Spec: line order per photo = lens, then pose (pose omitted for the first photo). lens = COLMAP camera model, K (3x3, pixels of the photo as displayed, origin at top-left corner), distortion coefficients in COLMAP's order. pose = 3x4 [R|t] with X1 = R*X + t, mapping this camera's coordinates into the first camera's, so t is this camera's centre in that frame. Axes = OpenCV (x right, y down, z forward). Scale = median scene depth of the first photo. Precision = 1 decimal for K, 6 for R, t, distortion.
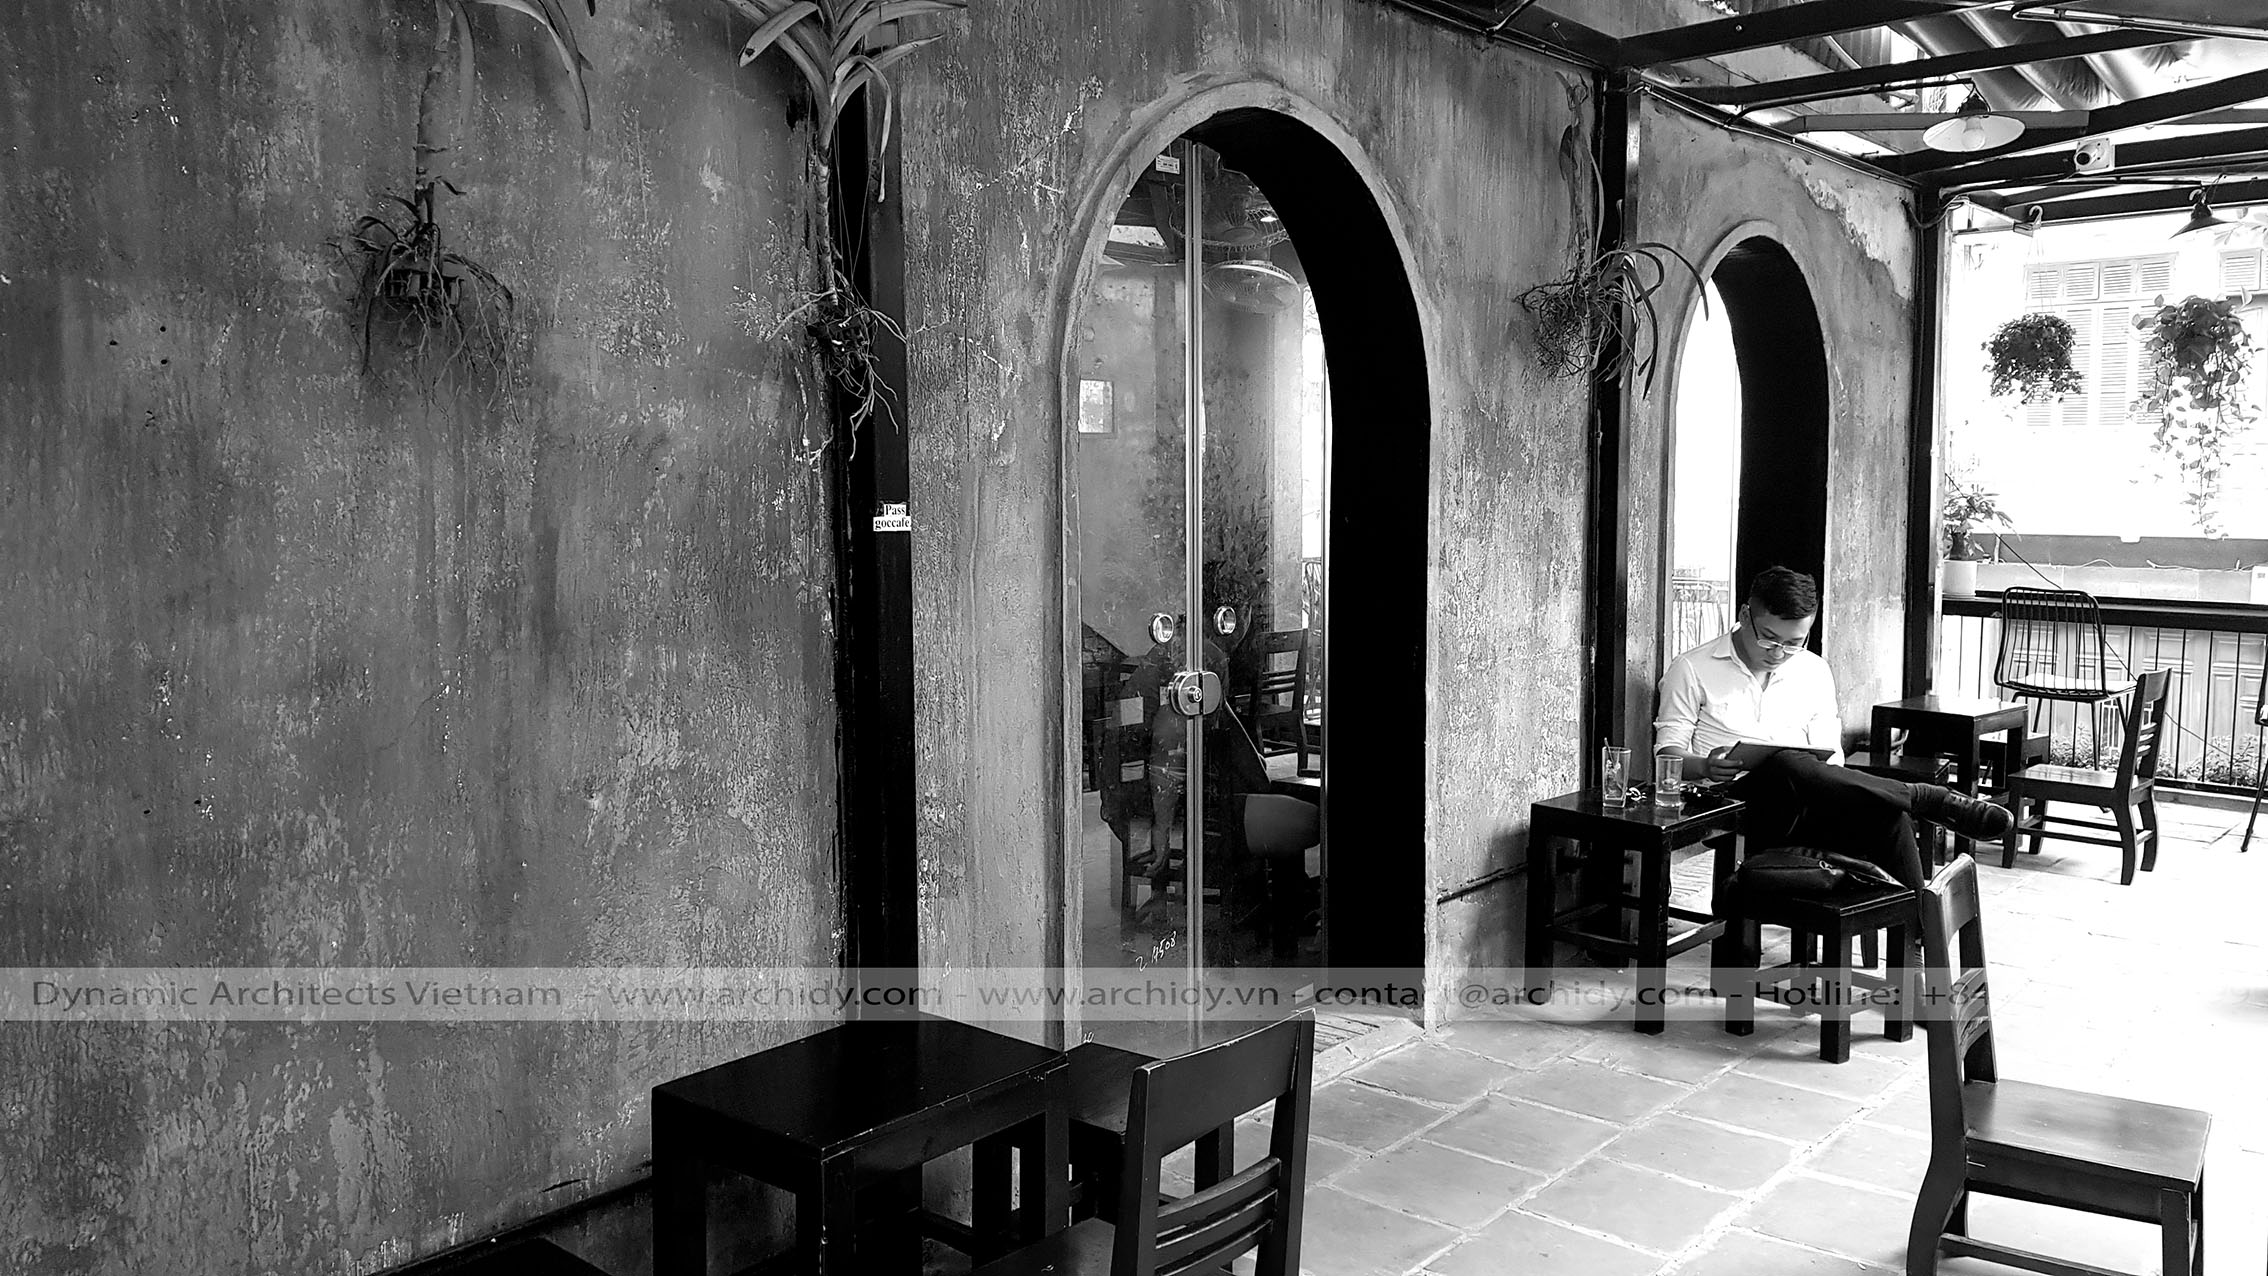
lens RADIAL K [[1740.7, 0, 1167.4], [0, 1740.7, 614.2], [0, 0, 1]] dist [0.068806, -0.116935]
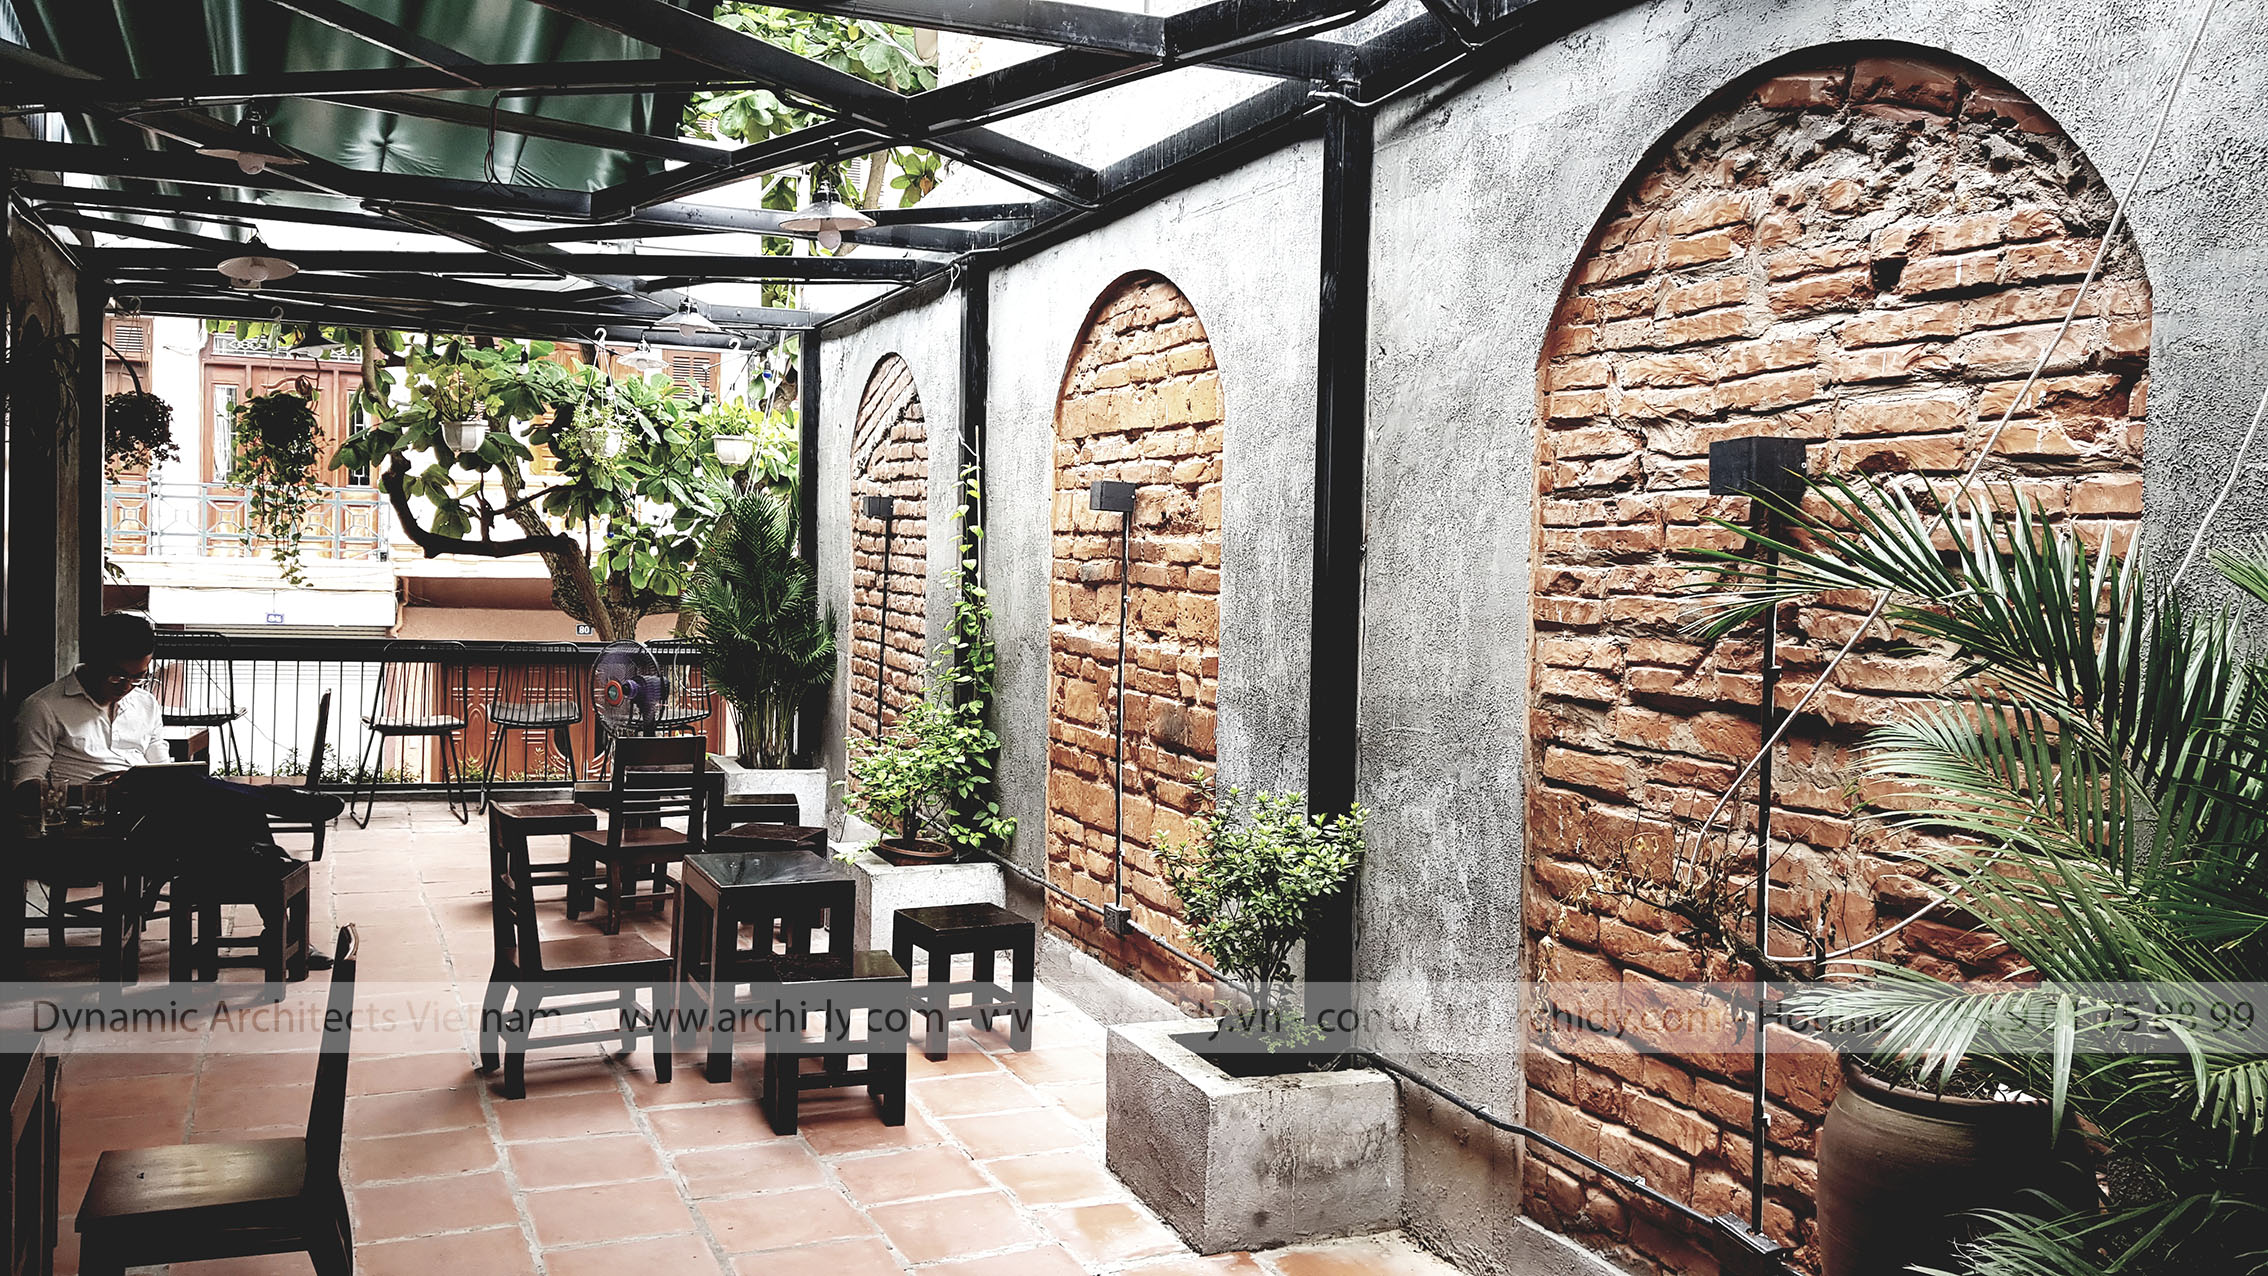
lens RADIAL K [[1740.7, 0, 1133.4], [0, 1740.7, 635.3], [0, 0, 1]] dist [0.068806, -0.116935]
pose [[0.417480, -0.027818, 0.908260, -0.476150], [0.039546, 0.999141, 0.012425, -0.001602], [-0.907825, 0.030731, 0.418221, -0.099845]]
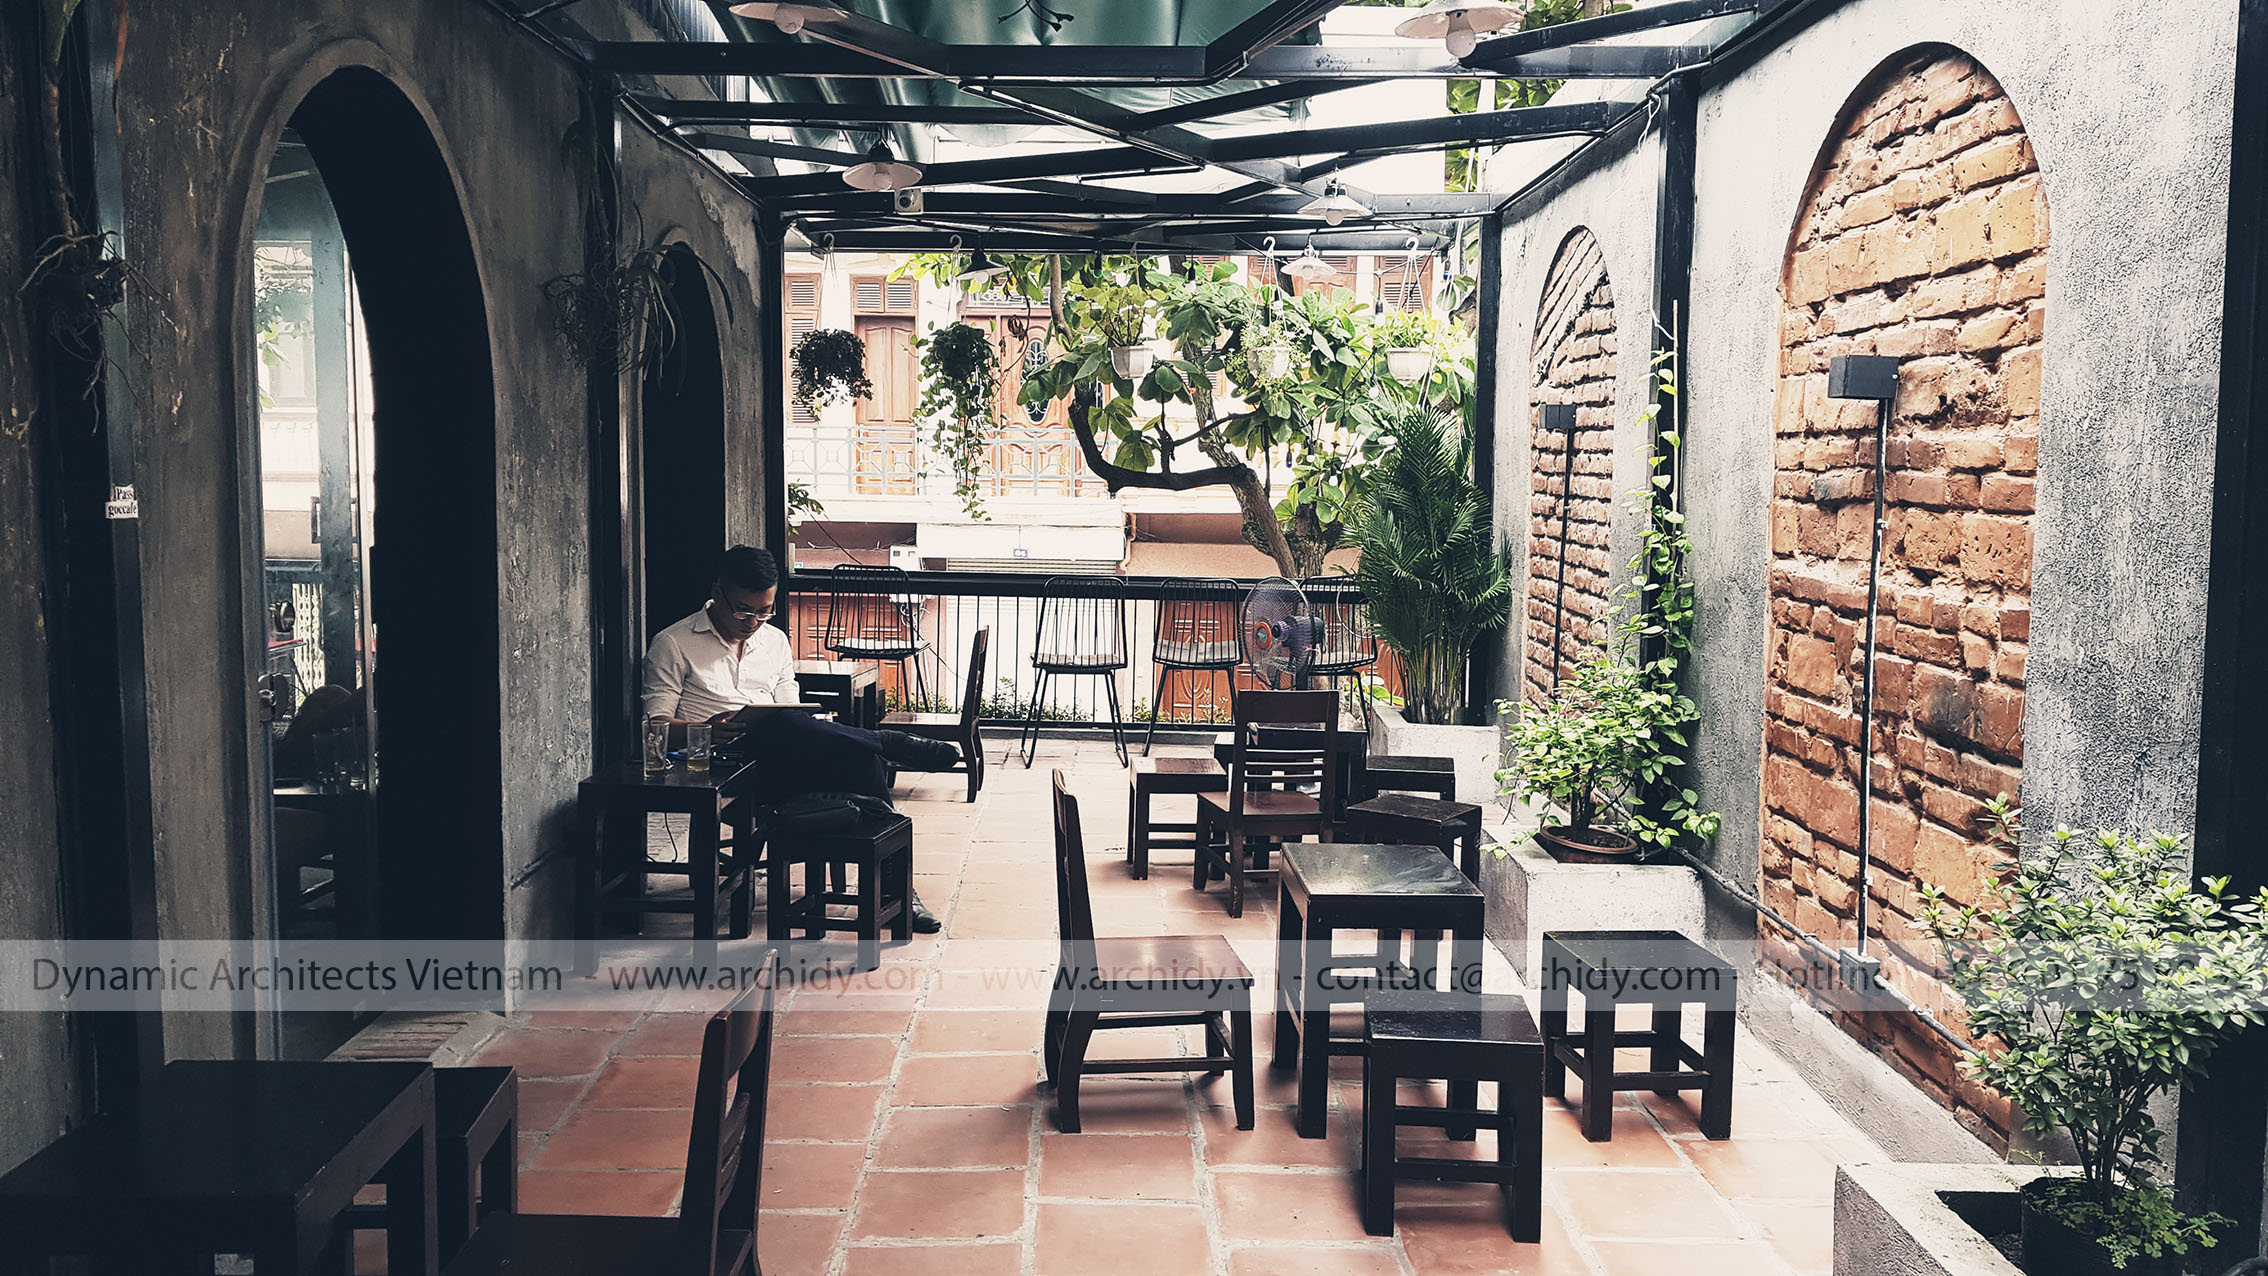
lens RADIAL K [[1740.7, 0, 1164.3], [0, 1740.7, 635.6], [0, 0, 1]] dist [0.068806, -0.116935]
pose [[0.734982, -0.051047, 0.676162, -0.231382], [0.037405, 0.998696, 0.034738, -0.000519], [-0.677054, -0.000240, 0.735933, 0.010038]]
